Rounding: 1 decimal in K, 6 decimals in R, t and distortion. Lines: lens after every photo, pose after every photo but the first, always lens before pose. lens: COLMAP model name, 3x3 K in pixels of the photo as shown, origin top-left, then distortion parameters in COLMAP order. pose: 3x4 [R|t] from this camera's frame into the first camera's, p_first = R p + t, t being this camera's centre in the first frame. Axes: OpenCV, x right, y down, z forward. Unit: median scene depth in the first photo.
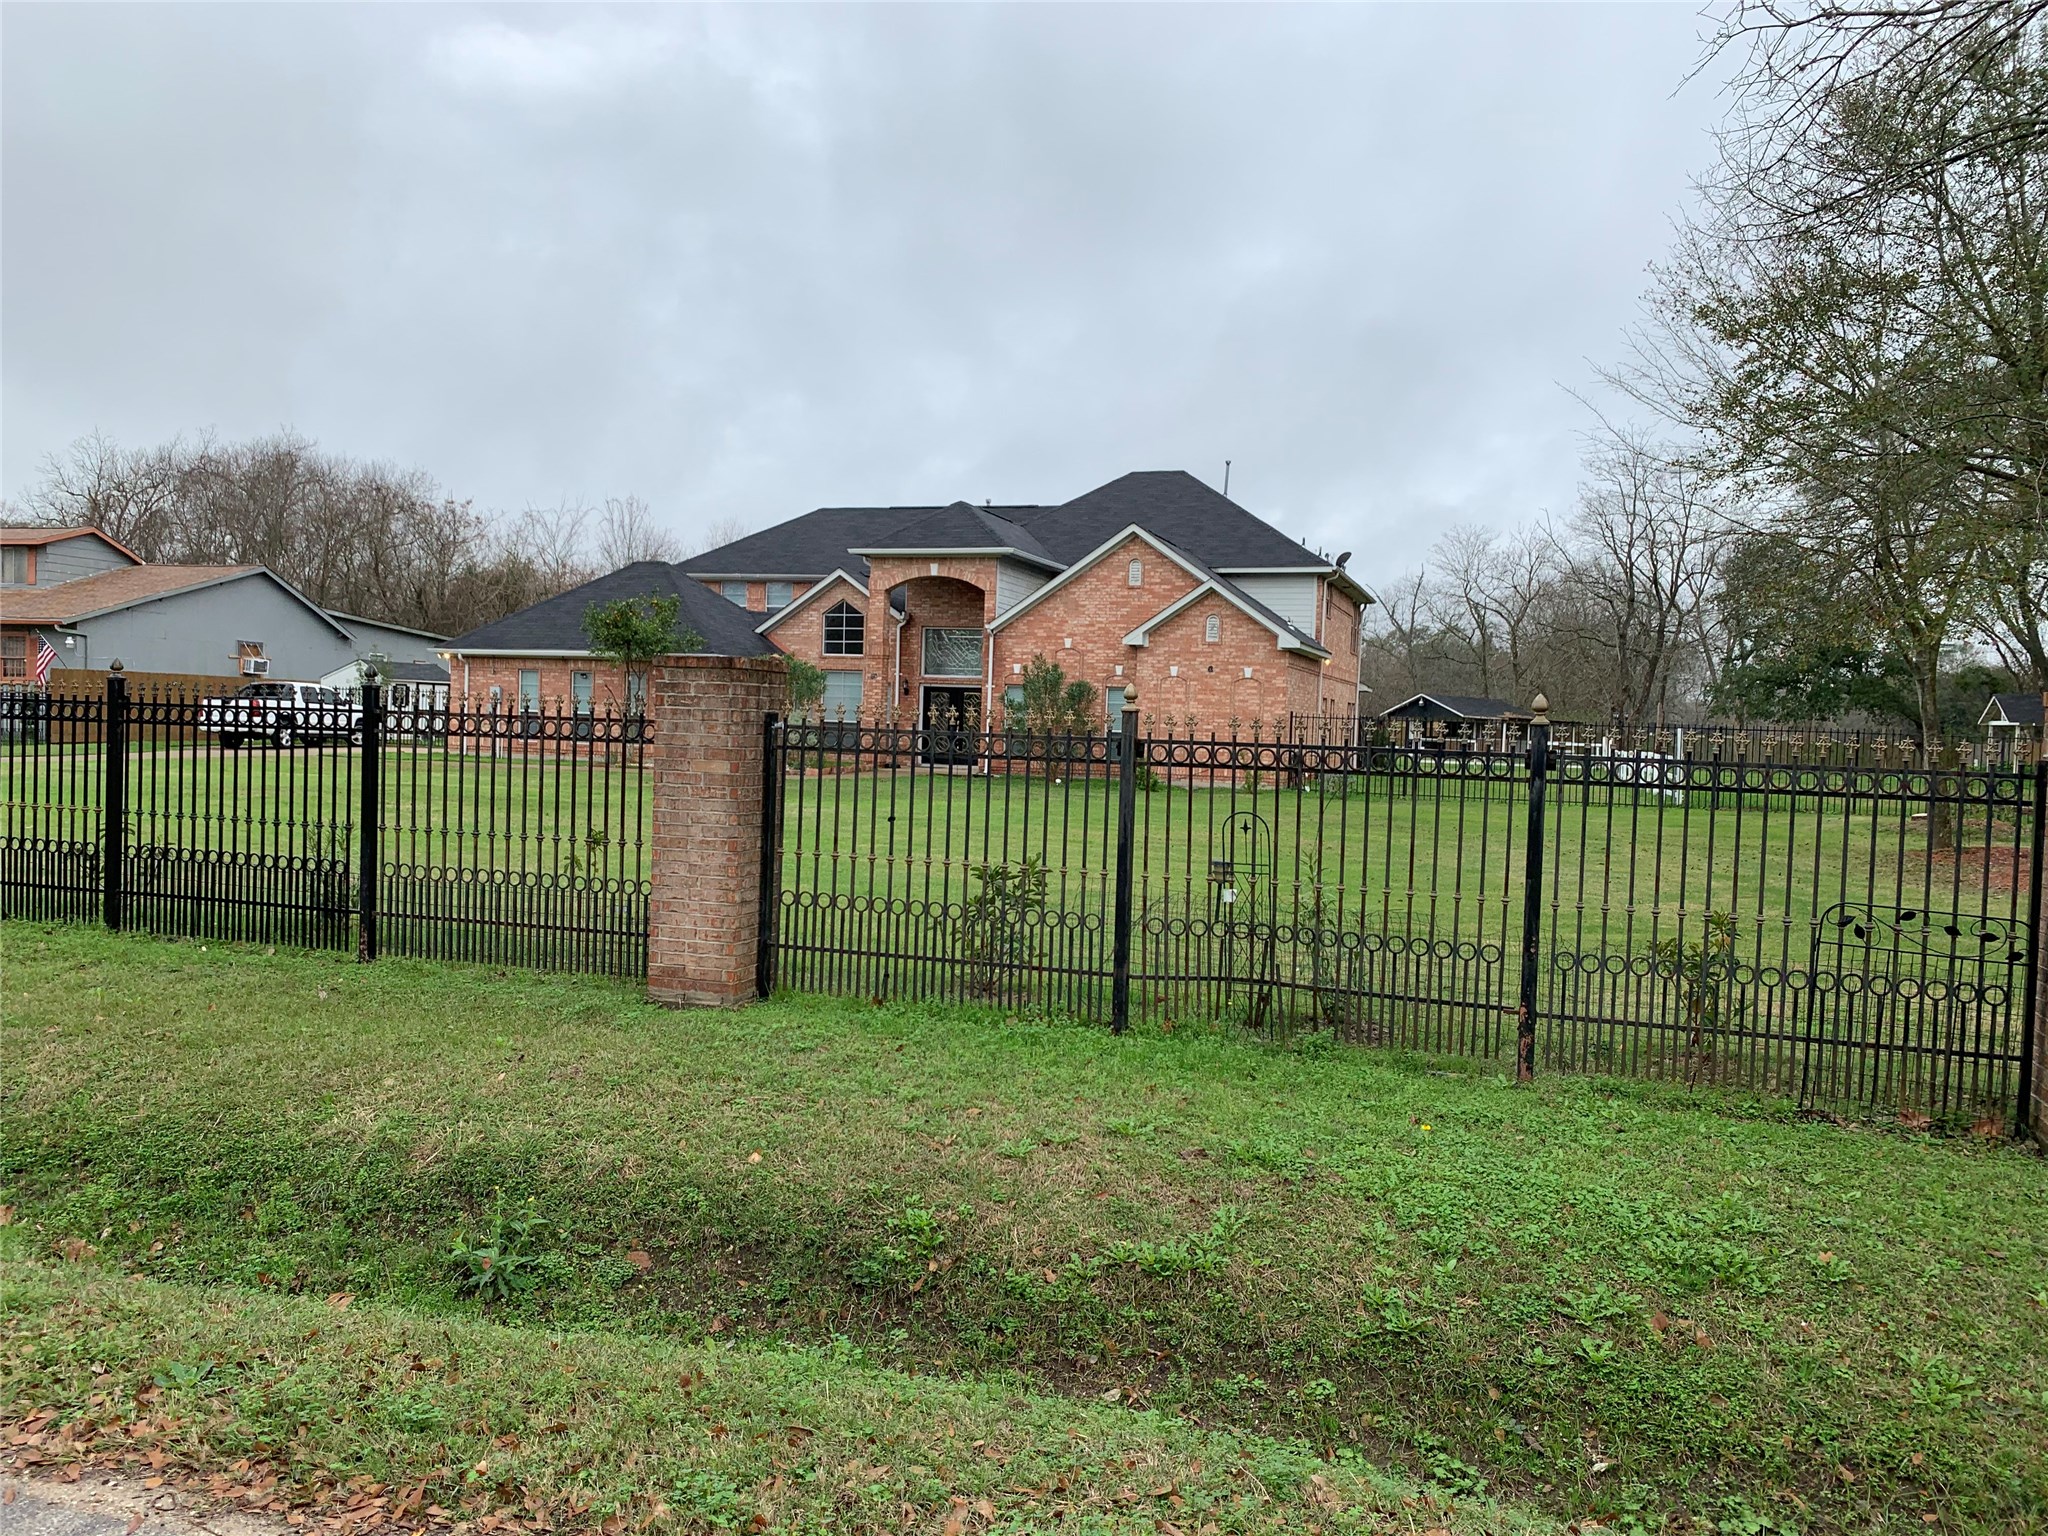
lens RADIAL K [[1566.3, 0, 1025.9], [0, 1566.3, 763.5], [0, 0, 1]] dist [0.041505, -0.051199]
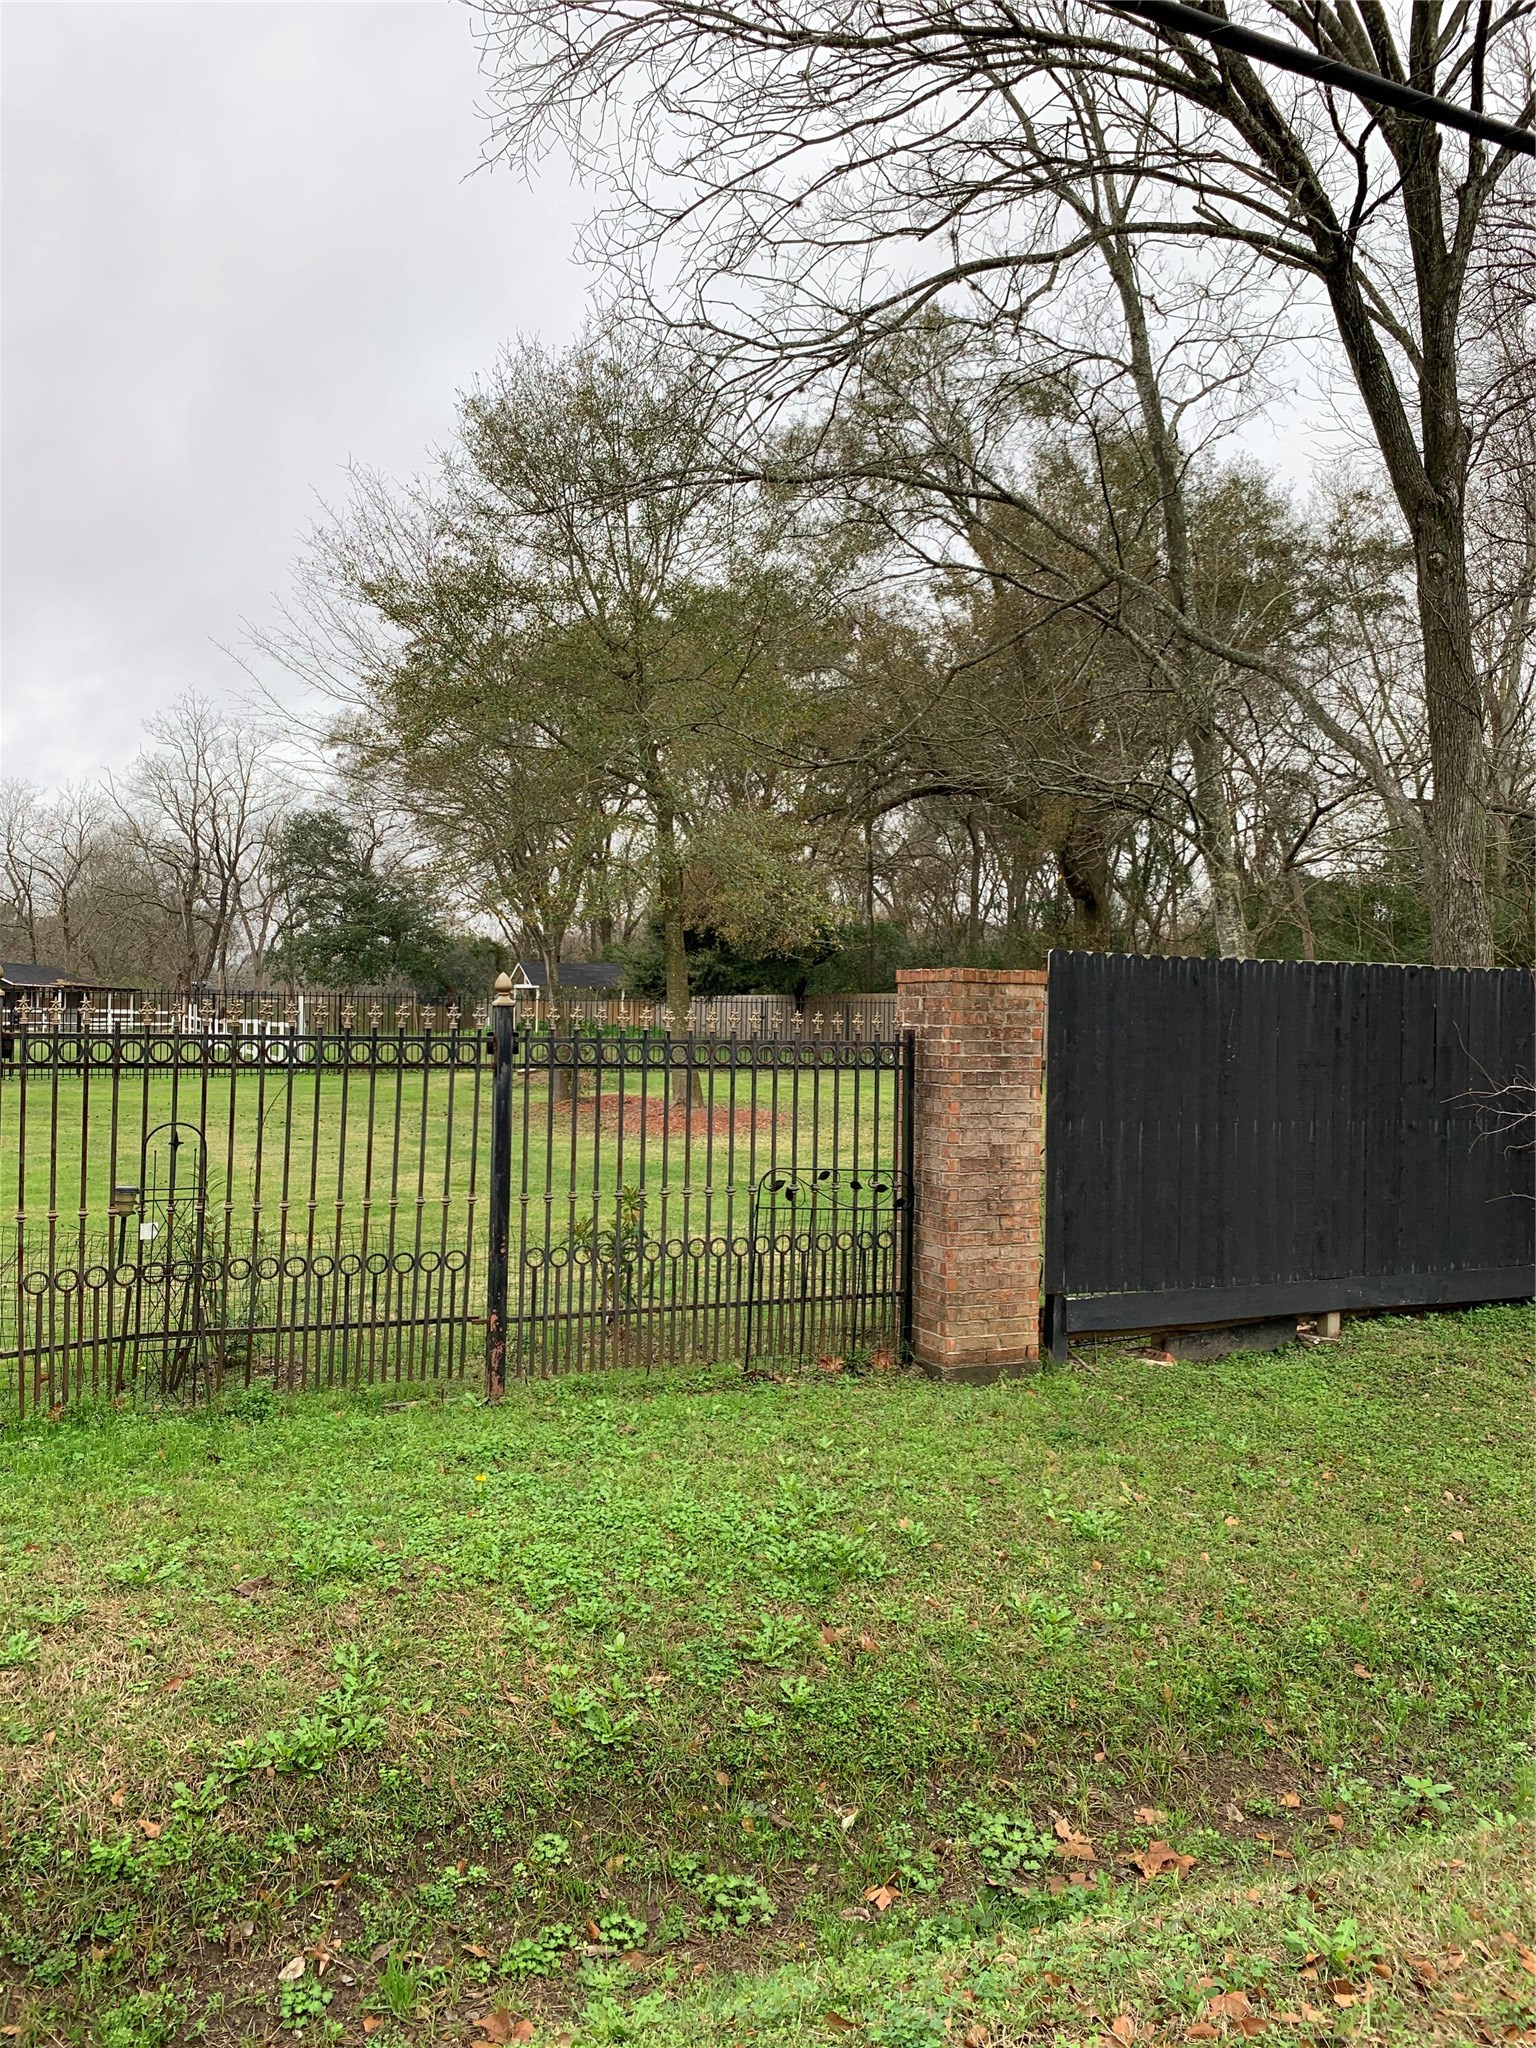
lens RADIAL K [[1566.3, 0, 766.5], [0, 1566.3, 984.9], [0, 0, 1]] dist [0.041505, -0.051199]
pose [[0.740388, -0.013916, 0.672036, -0.178246], [0.032514, 0.999357, -0.015127, -0.017739], [-0.671393, 0.033051, 0.740364, 0.214033]]
